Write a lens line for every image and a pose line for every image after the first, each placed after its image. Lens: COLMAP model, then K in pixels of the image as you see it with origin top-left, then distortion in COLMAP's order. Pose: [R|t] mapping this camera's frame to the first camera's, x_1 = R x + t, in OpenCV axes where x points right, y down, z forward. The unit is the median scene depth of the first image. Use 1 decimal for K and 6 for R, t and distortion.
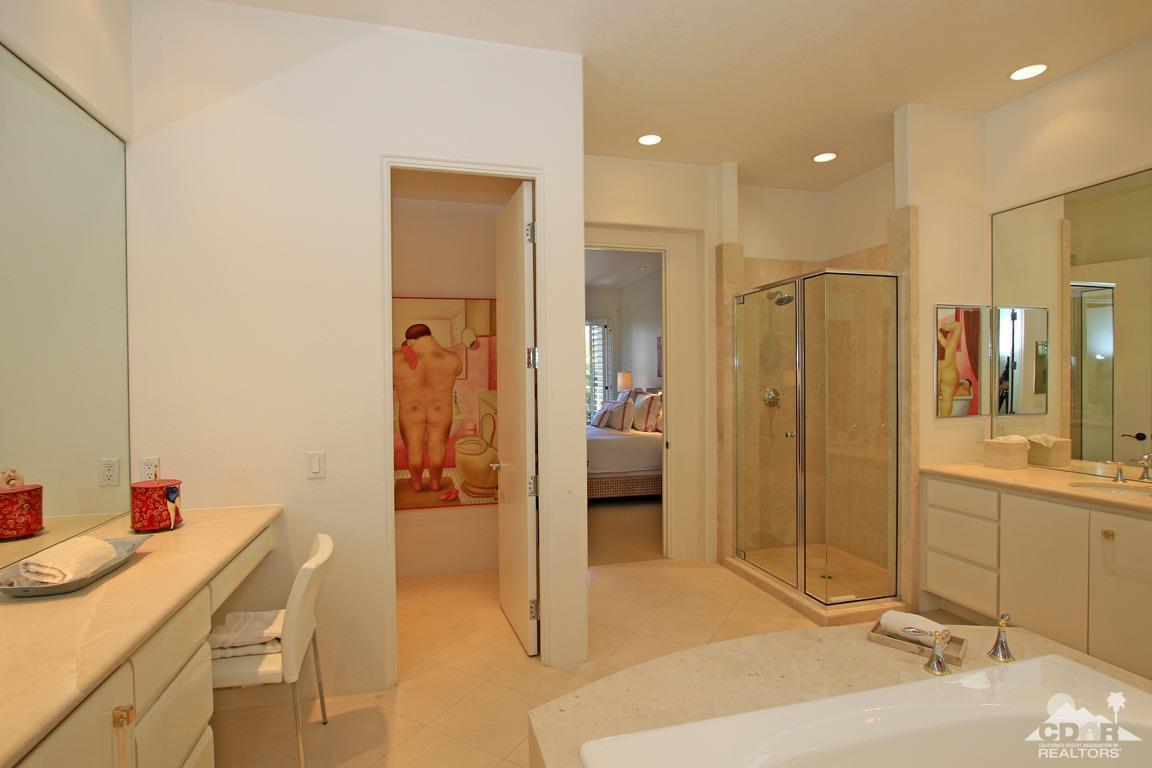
lens RADIAL K [[549.6, 0, 569.5], [0, 549.6, 386.2], [0, 0, 1]] dist [-0.019378, 0.002409]
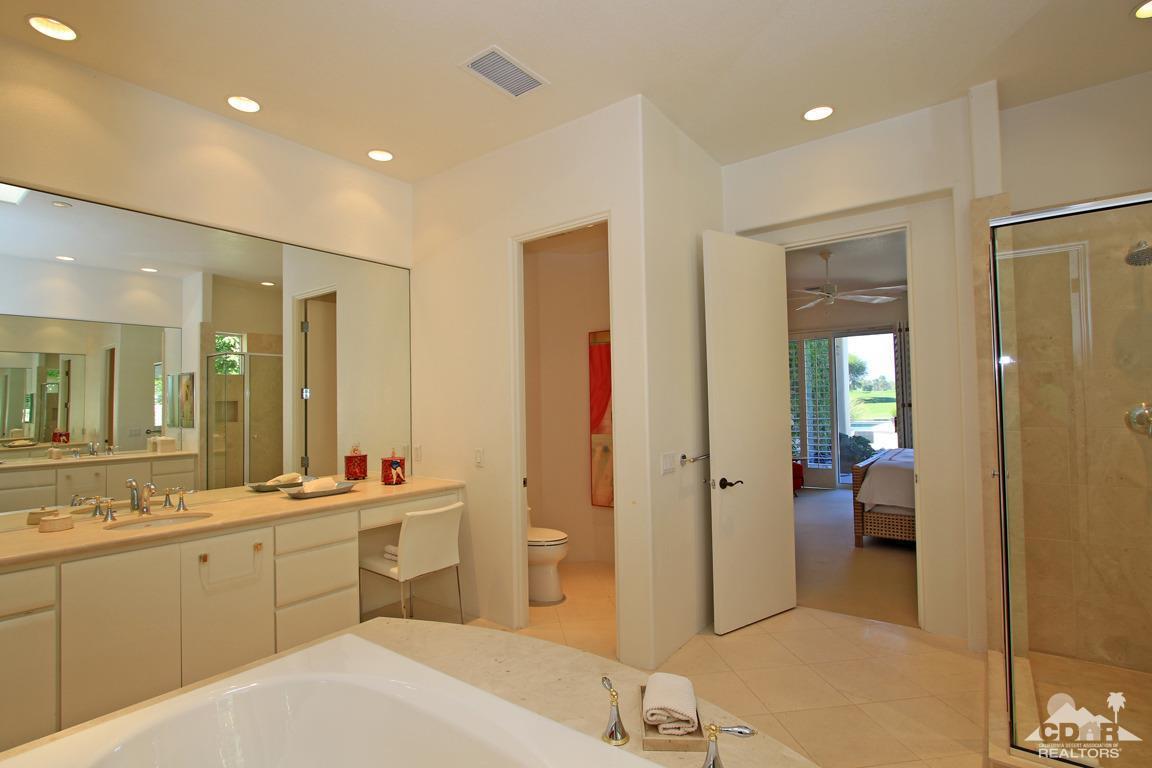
lens RADIAL K [[549.6, 0, 571.4], [0, 549.6, 384.5], [0, 0, 1]] dist [-0.019378, 0.002409]
pose [[0.623210, -0.032612, -0.781374, 0.798422], [0.006591, 0.999314, -0.036451, 0.002697], [0.782027, 0.017566, 0.622997, 0.247250]]
